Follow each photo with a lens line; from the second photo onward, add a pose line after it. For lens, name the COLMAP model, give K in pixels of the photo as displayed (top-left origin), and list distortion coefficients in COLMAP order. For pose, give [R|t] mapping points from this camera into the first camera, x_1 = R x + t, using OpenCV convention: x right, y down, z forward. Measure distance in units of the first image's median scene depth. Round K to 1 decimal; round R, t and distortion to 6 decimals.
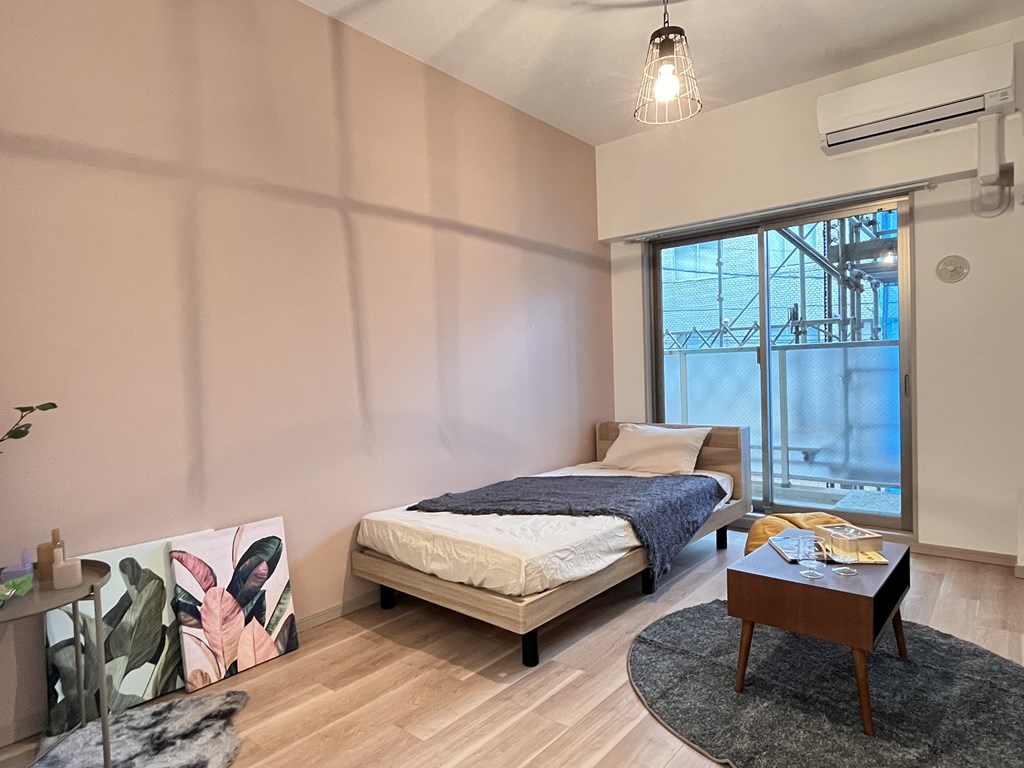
lens RADIAL K [[596.2, 0, 509.6], [0, 596.2, 385.0], [0, 0, 1]] dist [-0.000843, -0.001078]
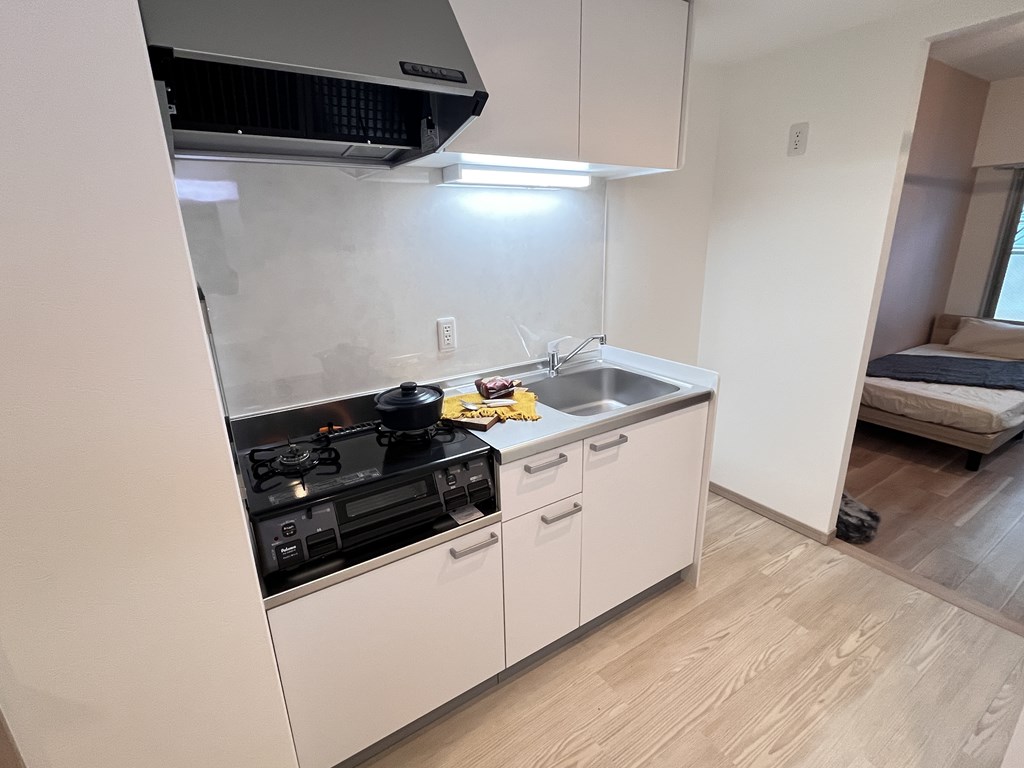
lens RADIAL K [[485.0, 0, 513.5], [0, 485.0, 384.2], [0, 0, 1]] dist [0.000300, -0.000193]
pose [[0.958827, 0.092537, -0.268492, -0.843163], [-0.013498, 0.959204, 0.282393, -0.151818], [0.283671, -0.267142, 0.920959, -0.598486]]
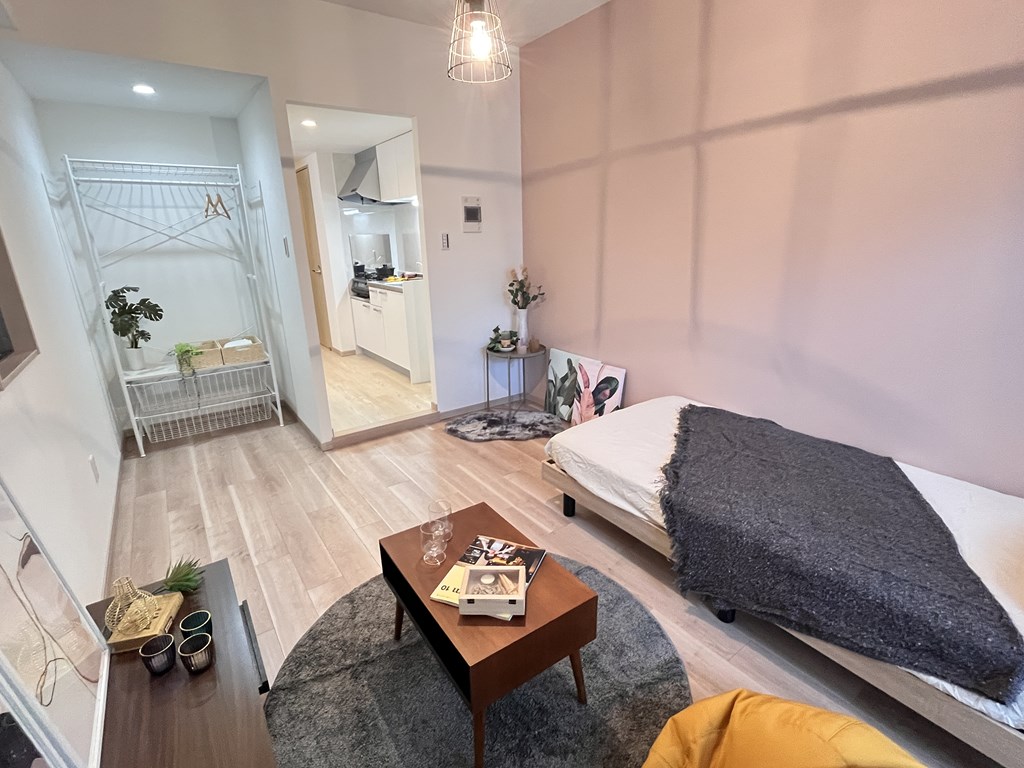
lens RADIAL K [[485.0, 0, 518.2], [0, 485.0, 384.8], [0, 0, 1]] dist [0.000300, -0.000193]
pose [[-0.227728, 0.319916, -0.919670, 0.950718], [0.004867, 0.944849, 0.327470, -0.184047], [0.973713, 0.070098, -0.216726, 1.035280]]
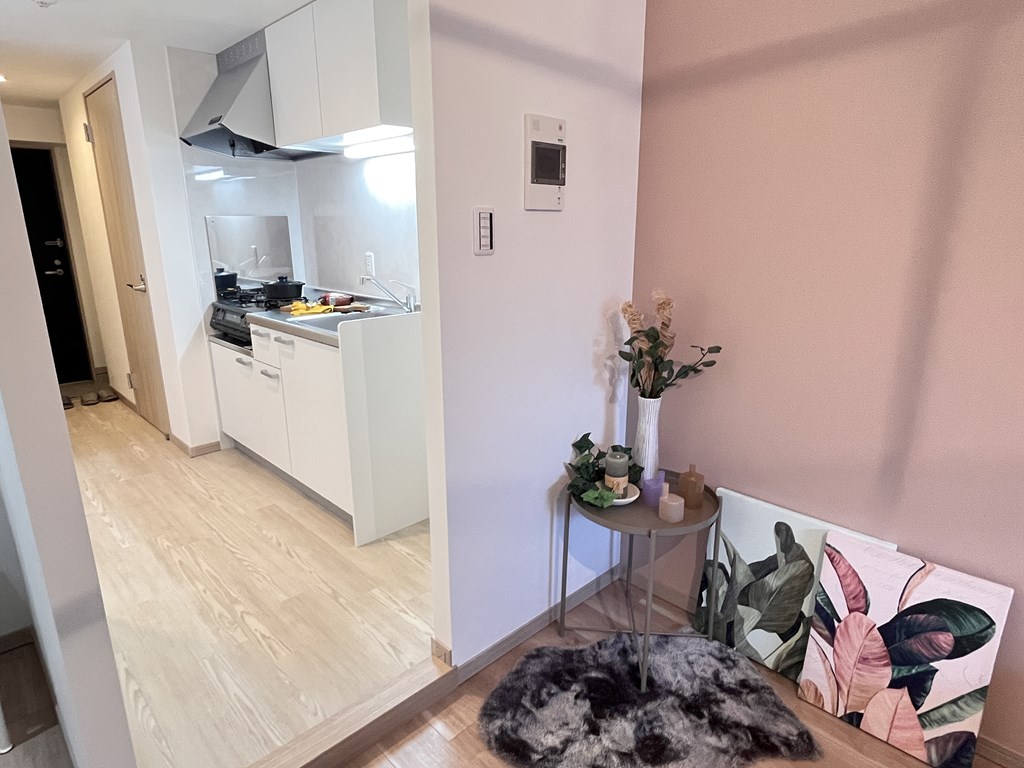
lens RADIAL K [[596.2, 0, 512.6], [0, 596.2, 384.2], [0, 0, 1]] dist [-0.000843, -0.001078]
pose [[-0.089179, 0.287263, -0.953691, 0.174841], [-0.016867, 0.956934, 0.289817, -0.145395], [0.995873, 0.041931, -0.080493, 0.554422]]
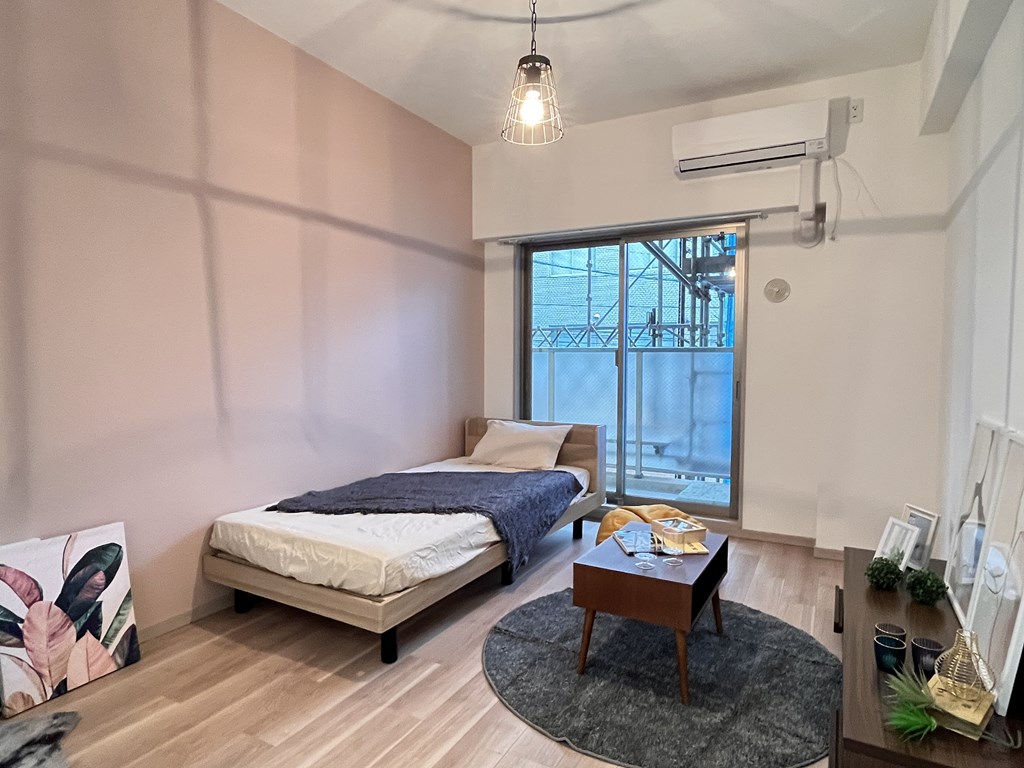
lens RADIAL K [[596.2, 0, 508.3], [0, 596.2, 385.2], [0, 0, 1]] dist [-0.000843, -0.001078]
pose [[0.979500, 0.023221, 0.200101, 0.018490], [-0.027967, 0.999390, 0.020925, -0.030395], [-0.199493, -0.026092, 0.979552, -0.030655]]
